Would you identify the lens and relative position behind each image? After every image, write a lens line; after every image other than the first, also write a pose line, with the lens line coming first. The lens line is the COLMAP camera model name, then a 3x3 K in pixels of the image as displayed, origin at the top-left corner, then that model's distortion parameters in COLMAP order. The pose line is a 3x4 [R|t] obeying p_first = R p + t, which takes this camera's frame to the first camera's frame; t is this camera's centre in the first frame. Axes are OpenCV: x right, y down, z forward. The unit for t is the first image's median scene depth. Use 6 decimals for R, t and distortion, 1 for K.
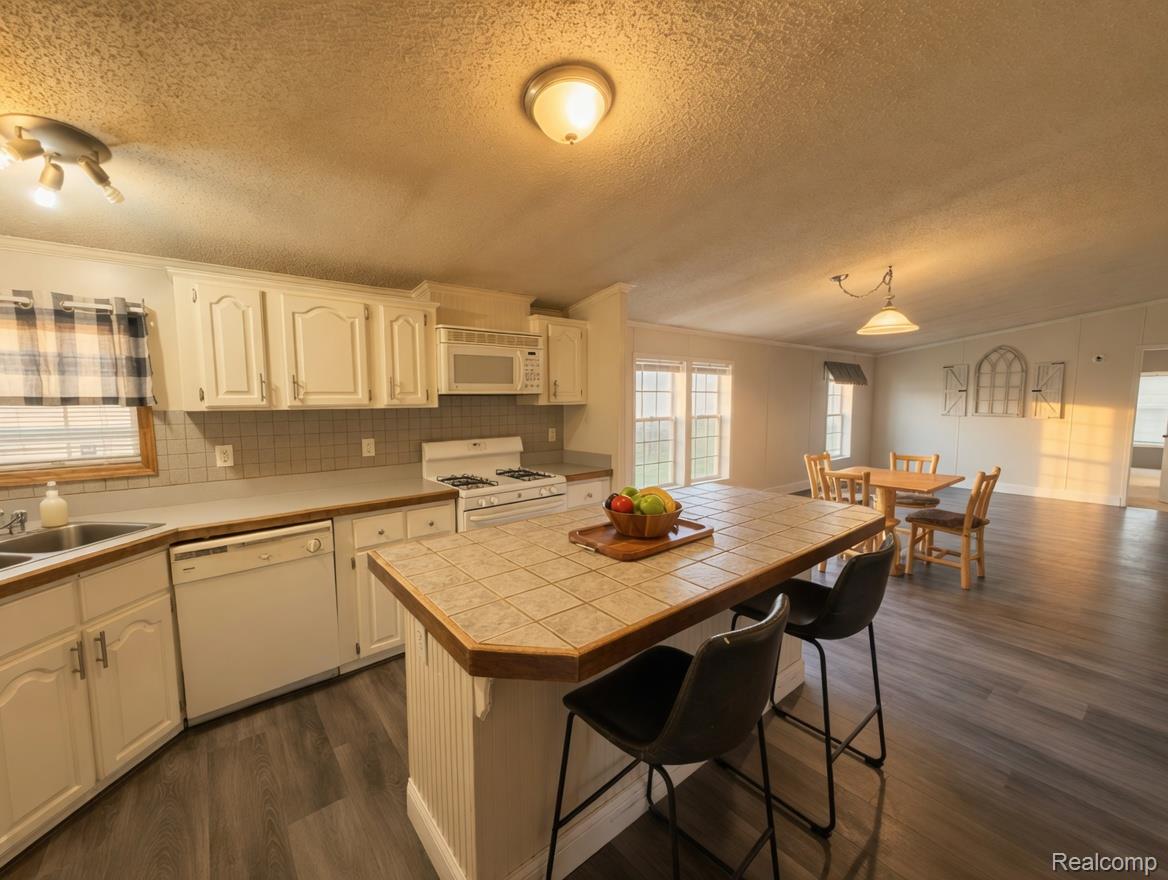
lens RADIAL K [[466.1, 0, 584.0], [0, 466.1, 440.0], [0, 0, 1]] dist [0.000306, -0.000019]
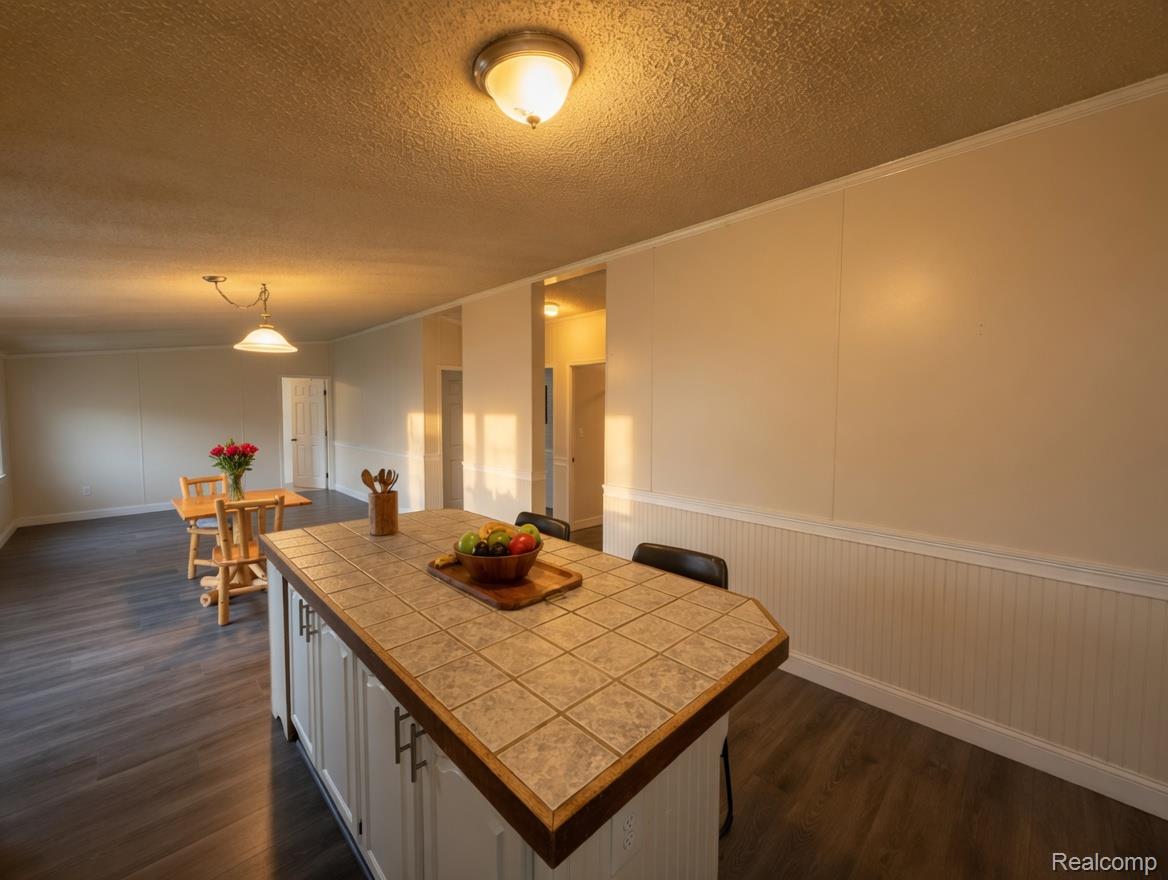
lens RADIAL K [[476.1, 0, 567.9], [0, 476.1, 435.2], [0, 0, 1]] dist [-0.000125, -0.000034]
pose [[-0.069773, -0.064697, 0.995463, -0.394738], [0.102209, 0.992179, 0.071647, -0.060078], [-0.992313, 0.106744, -0.062614, 0.449605]]
